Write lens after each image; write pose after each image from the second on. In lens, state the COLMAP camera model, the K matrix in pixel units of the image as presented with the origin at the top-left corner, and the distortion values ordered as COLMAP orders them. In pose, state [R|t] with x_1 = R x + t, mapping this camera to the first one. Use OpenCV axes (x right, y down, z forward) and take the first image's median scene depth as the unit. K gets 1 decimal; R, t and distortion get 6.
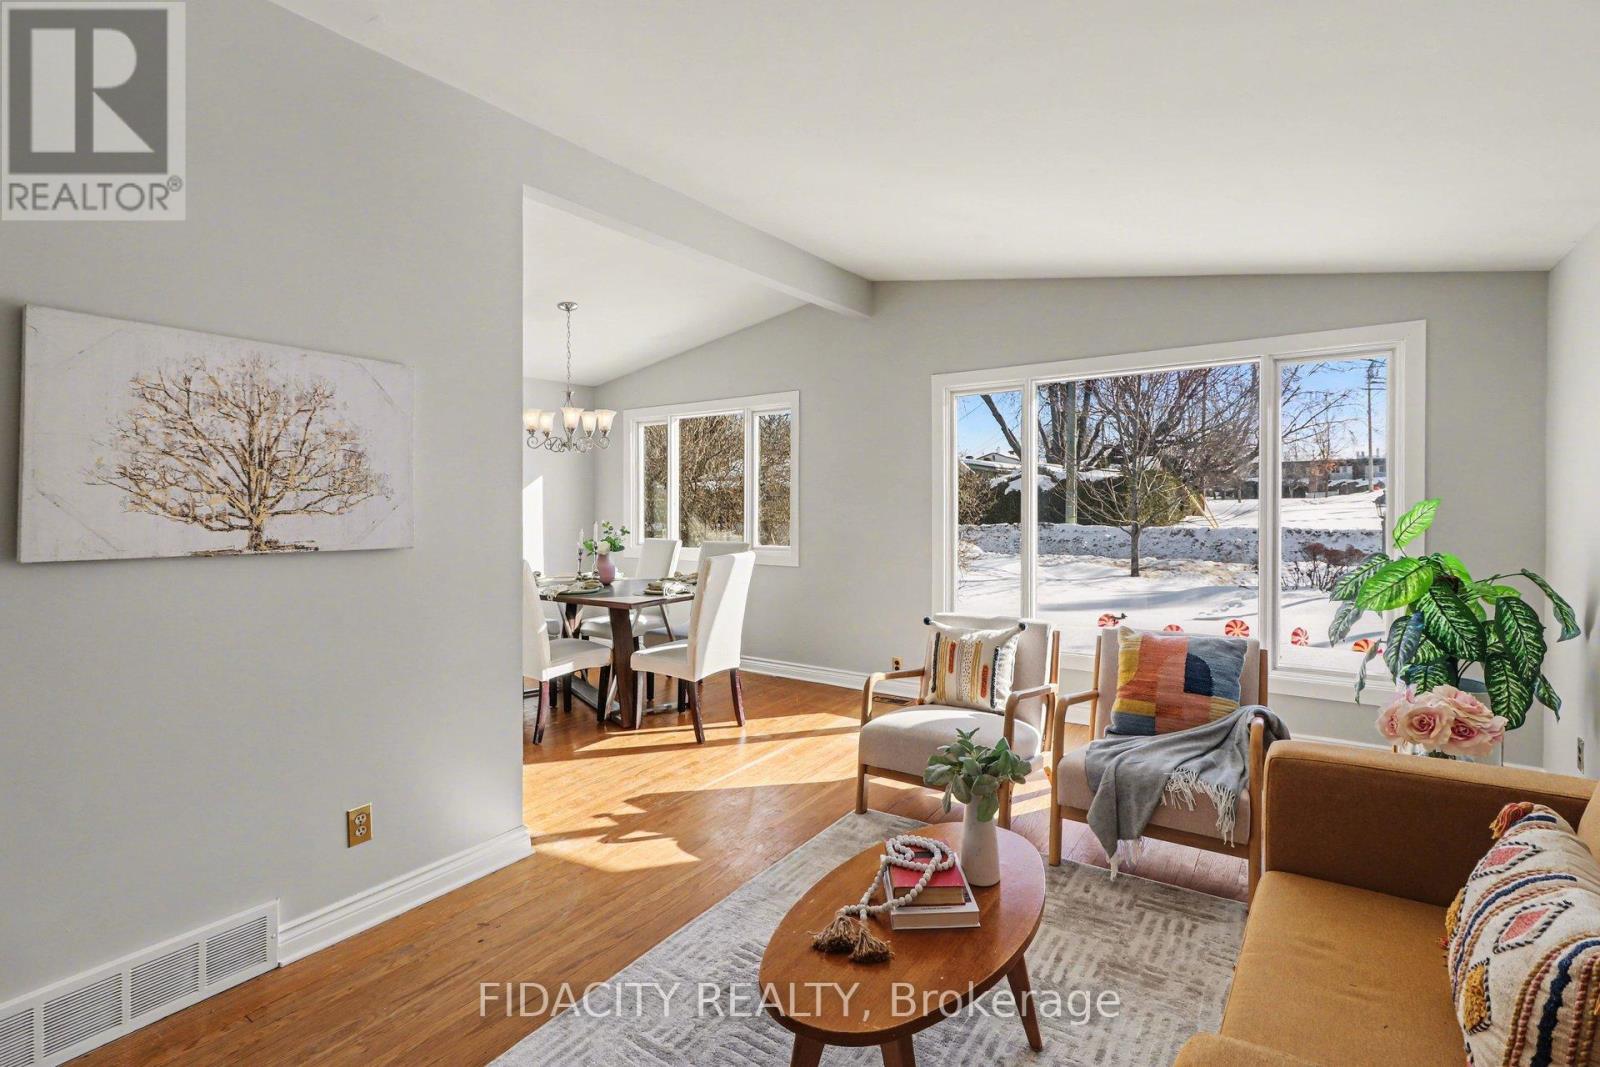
lens RADIAL K [[736.0, 0, 816.2], [0, 736.0, 501.9], [0, 0, 1]] dist [-0.000131, 0.000366]
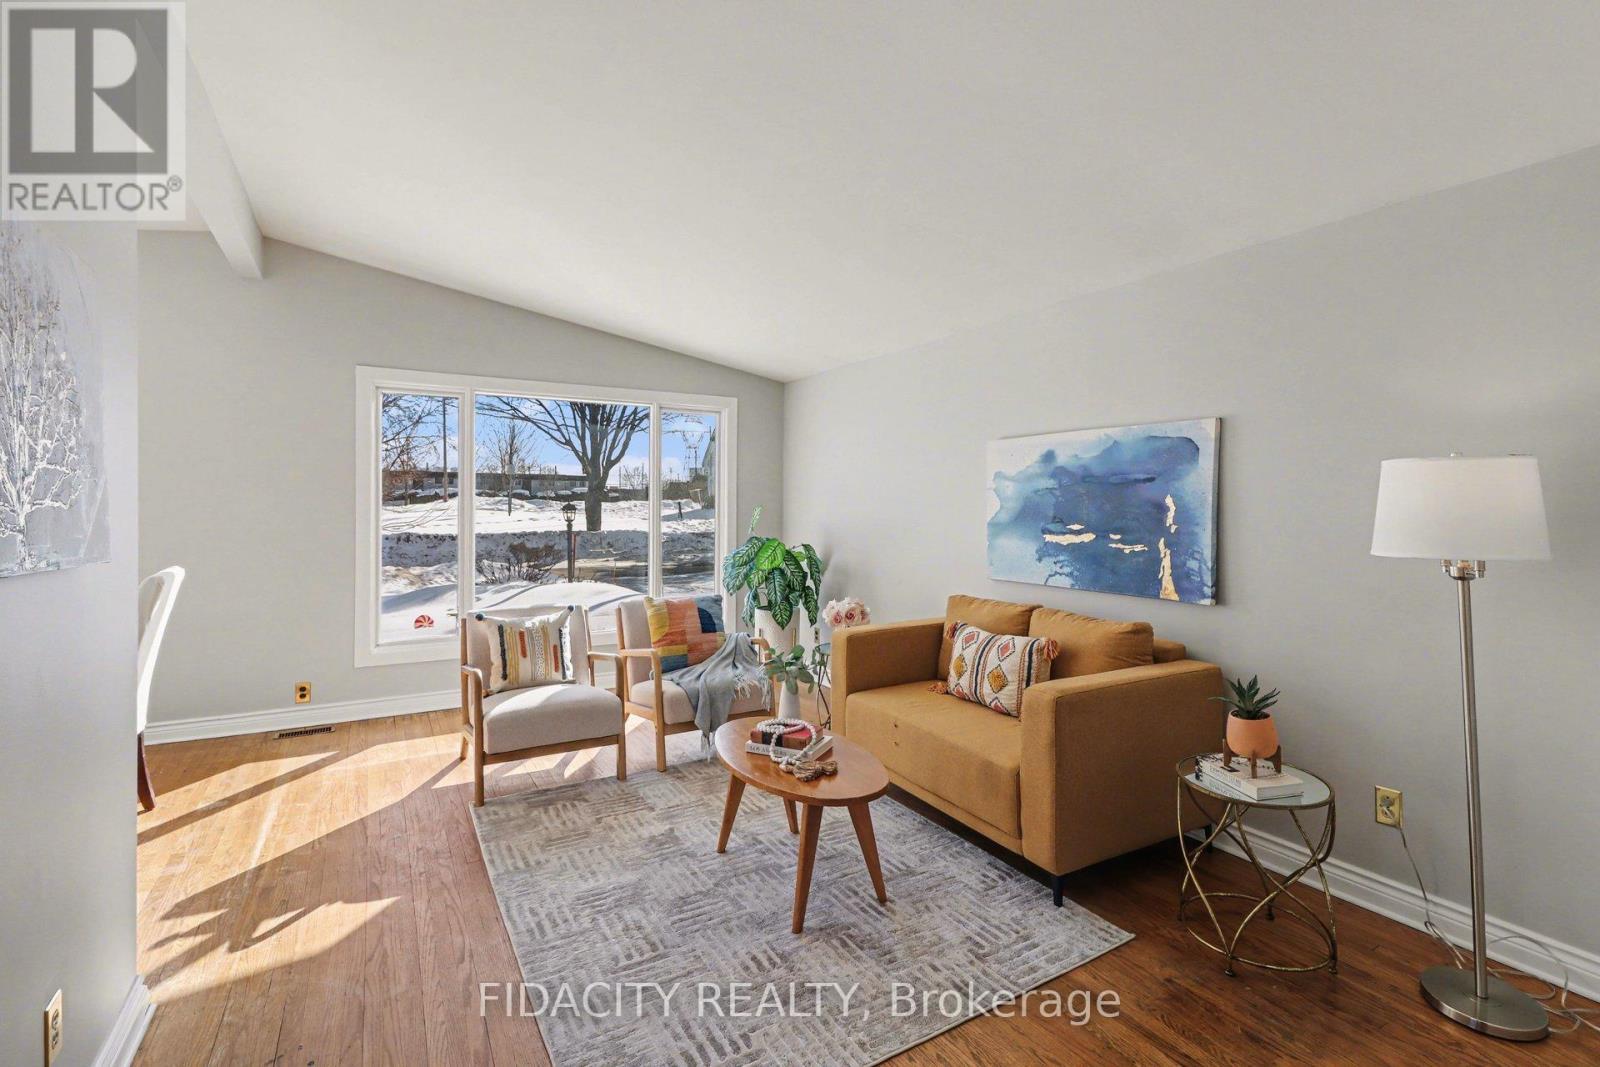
lens RADIAL K [[736.0, 0, 816.2], [0, 736.0, 501.9], [0, 0, 1]] dist [-0.000131, 0.000366]
pose [[0.435162, 0.015645, 0.900216, -0.641009], [-0.005954, 0.999877, -0.014499, 0.012254], [-0.900333, 0.000949, 0.435201, 0.128954]]
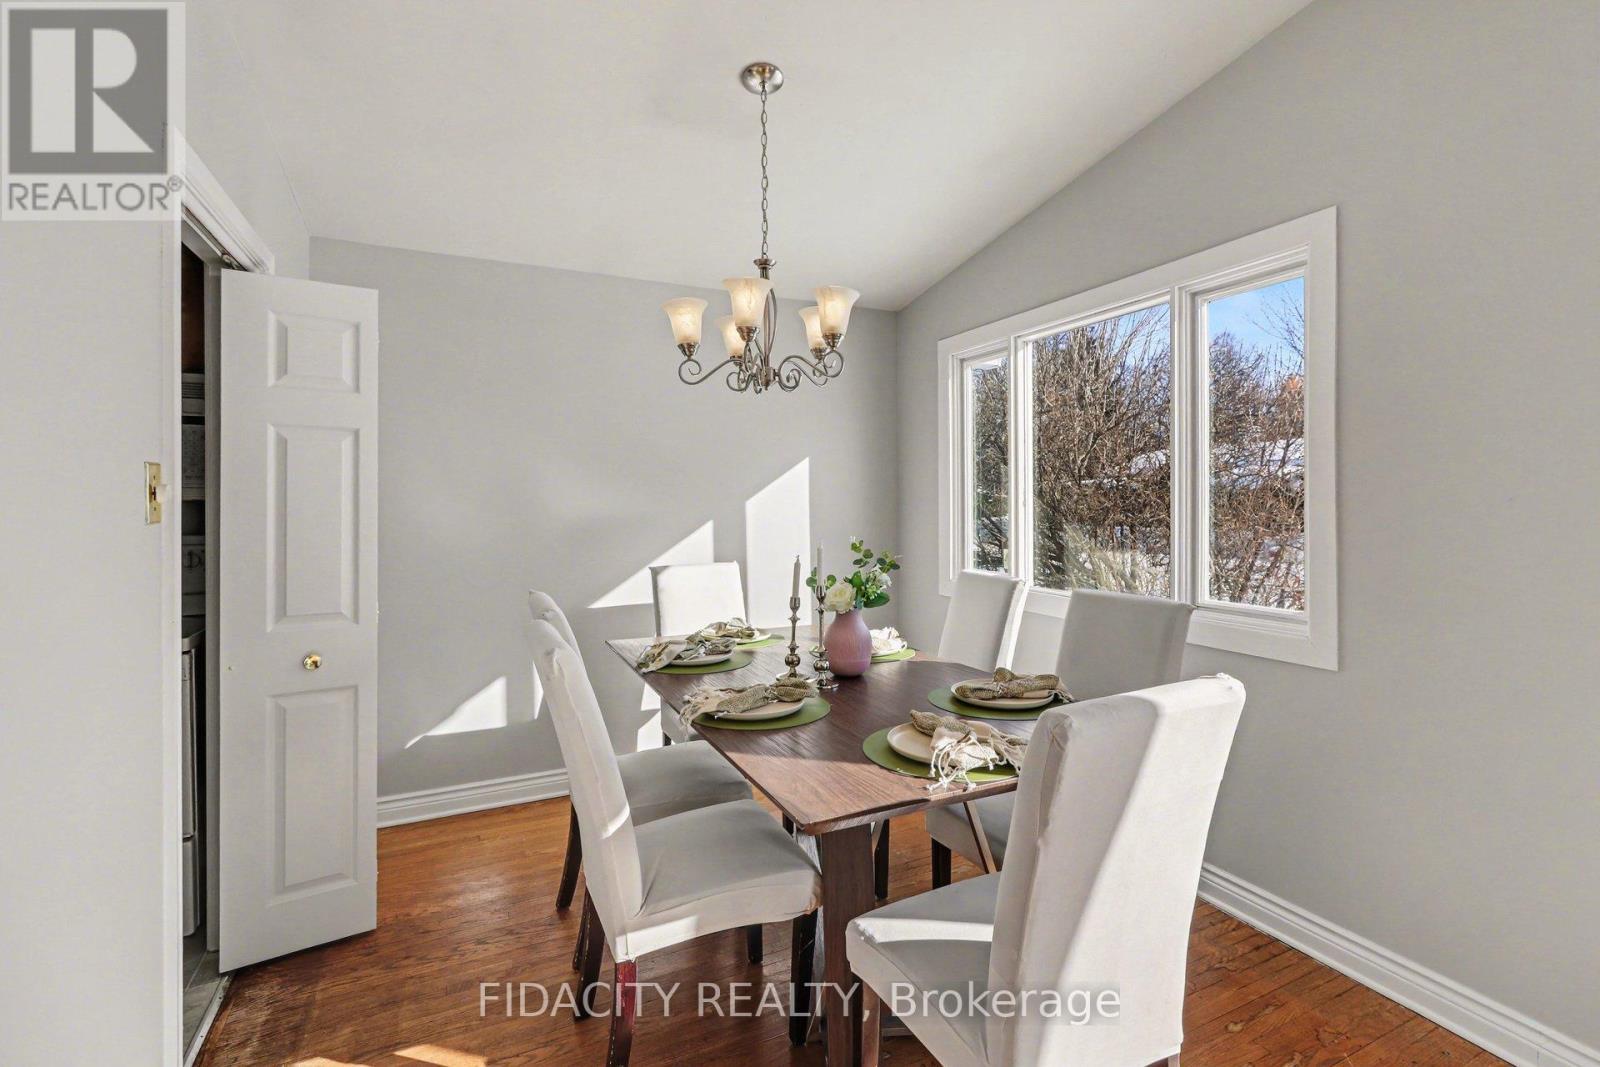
lens RADIAL K [[736.0, 0, 816.2], [0, 736.0, 501.9], [0, 0, 1]] dist [-0.000131, 0.000366]
pose [[0.866446, 0.005372, -0.499242, -0.113278], [-0.004482, 0.999986, 0.002981, 0.000474], [0.499251, -0.000345, 0.866458, 0.928706]]
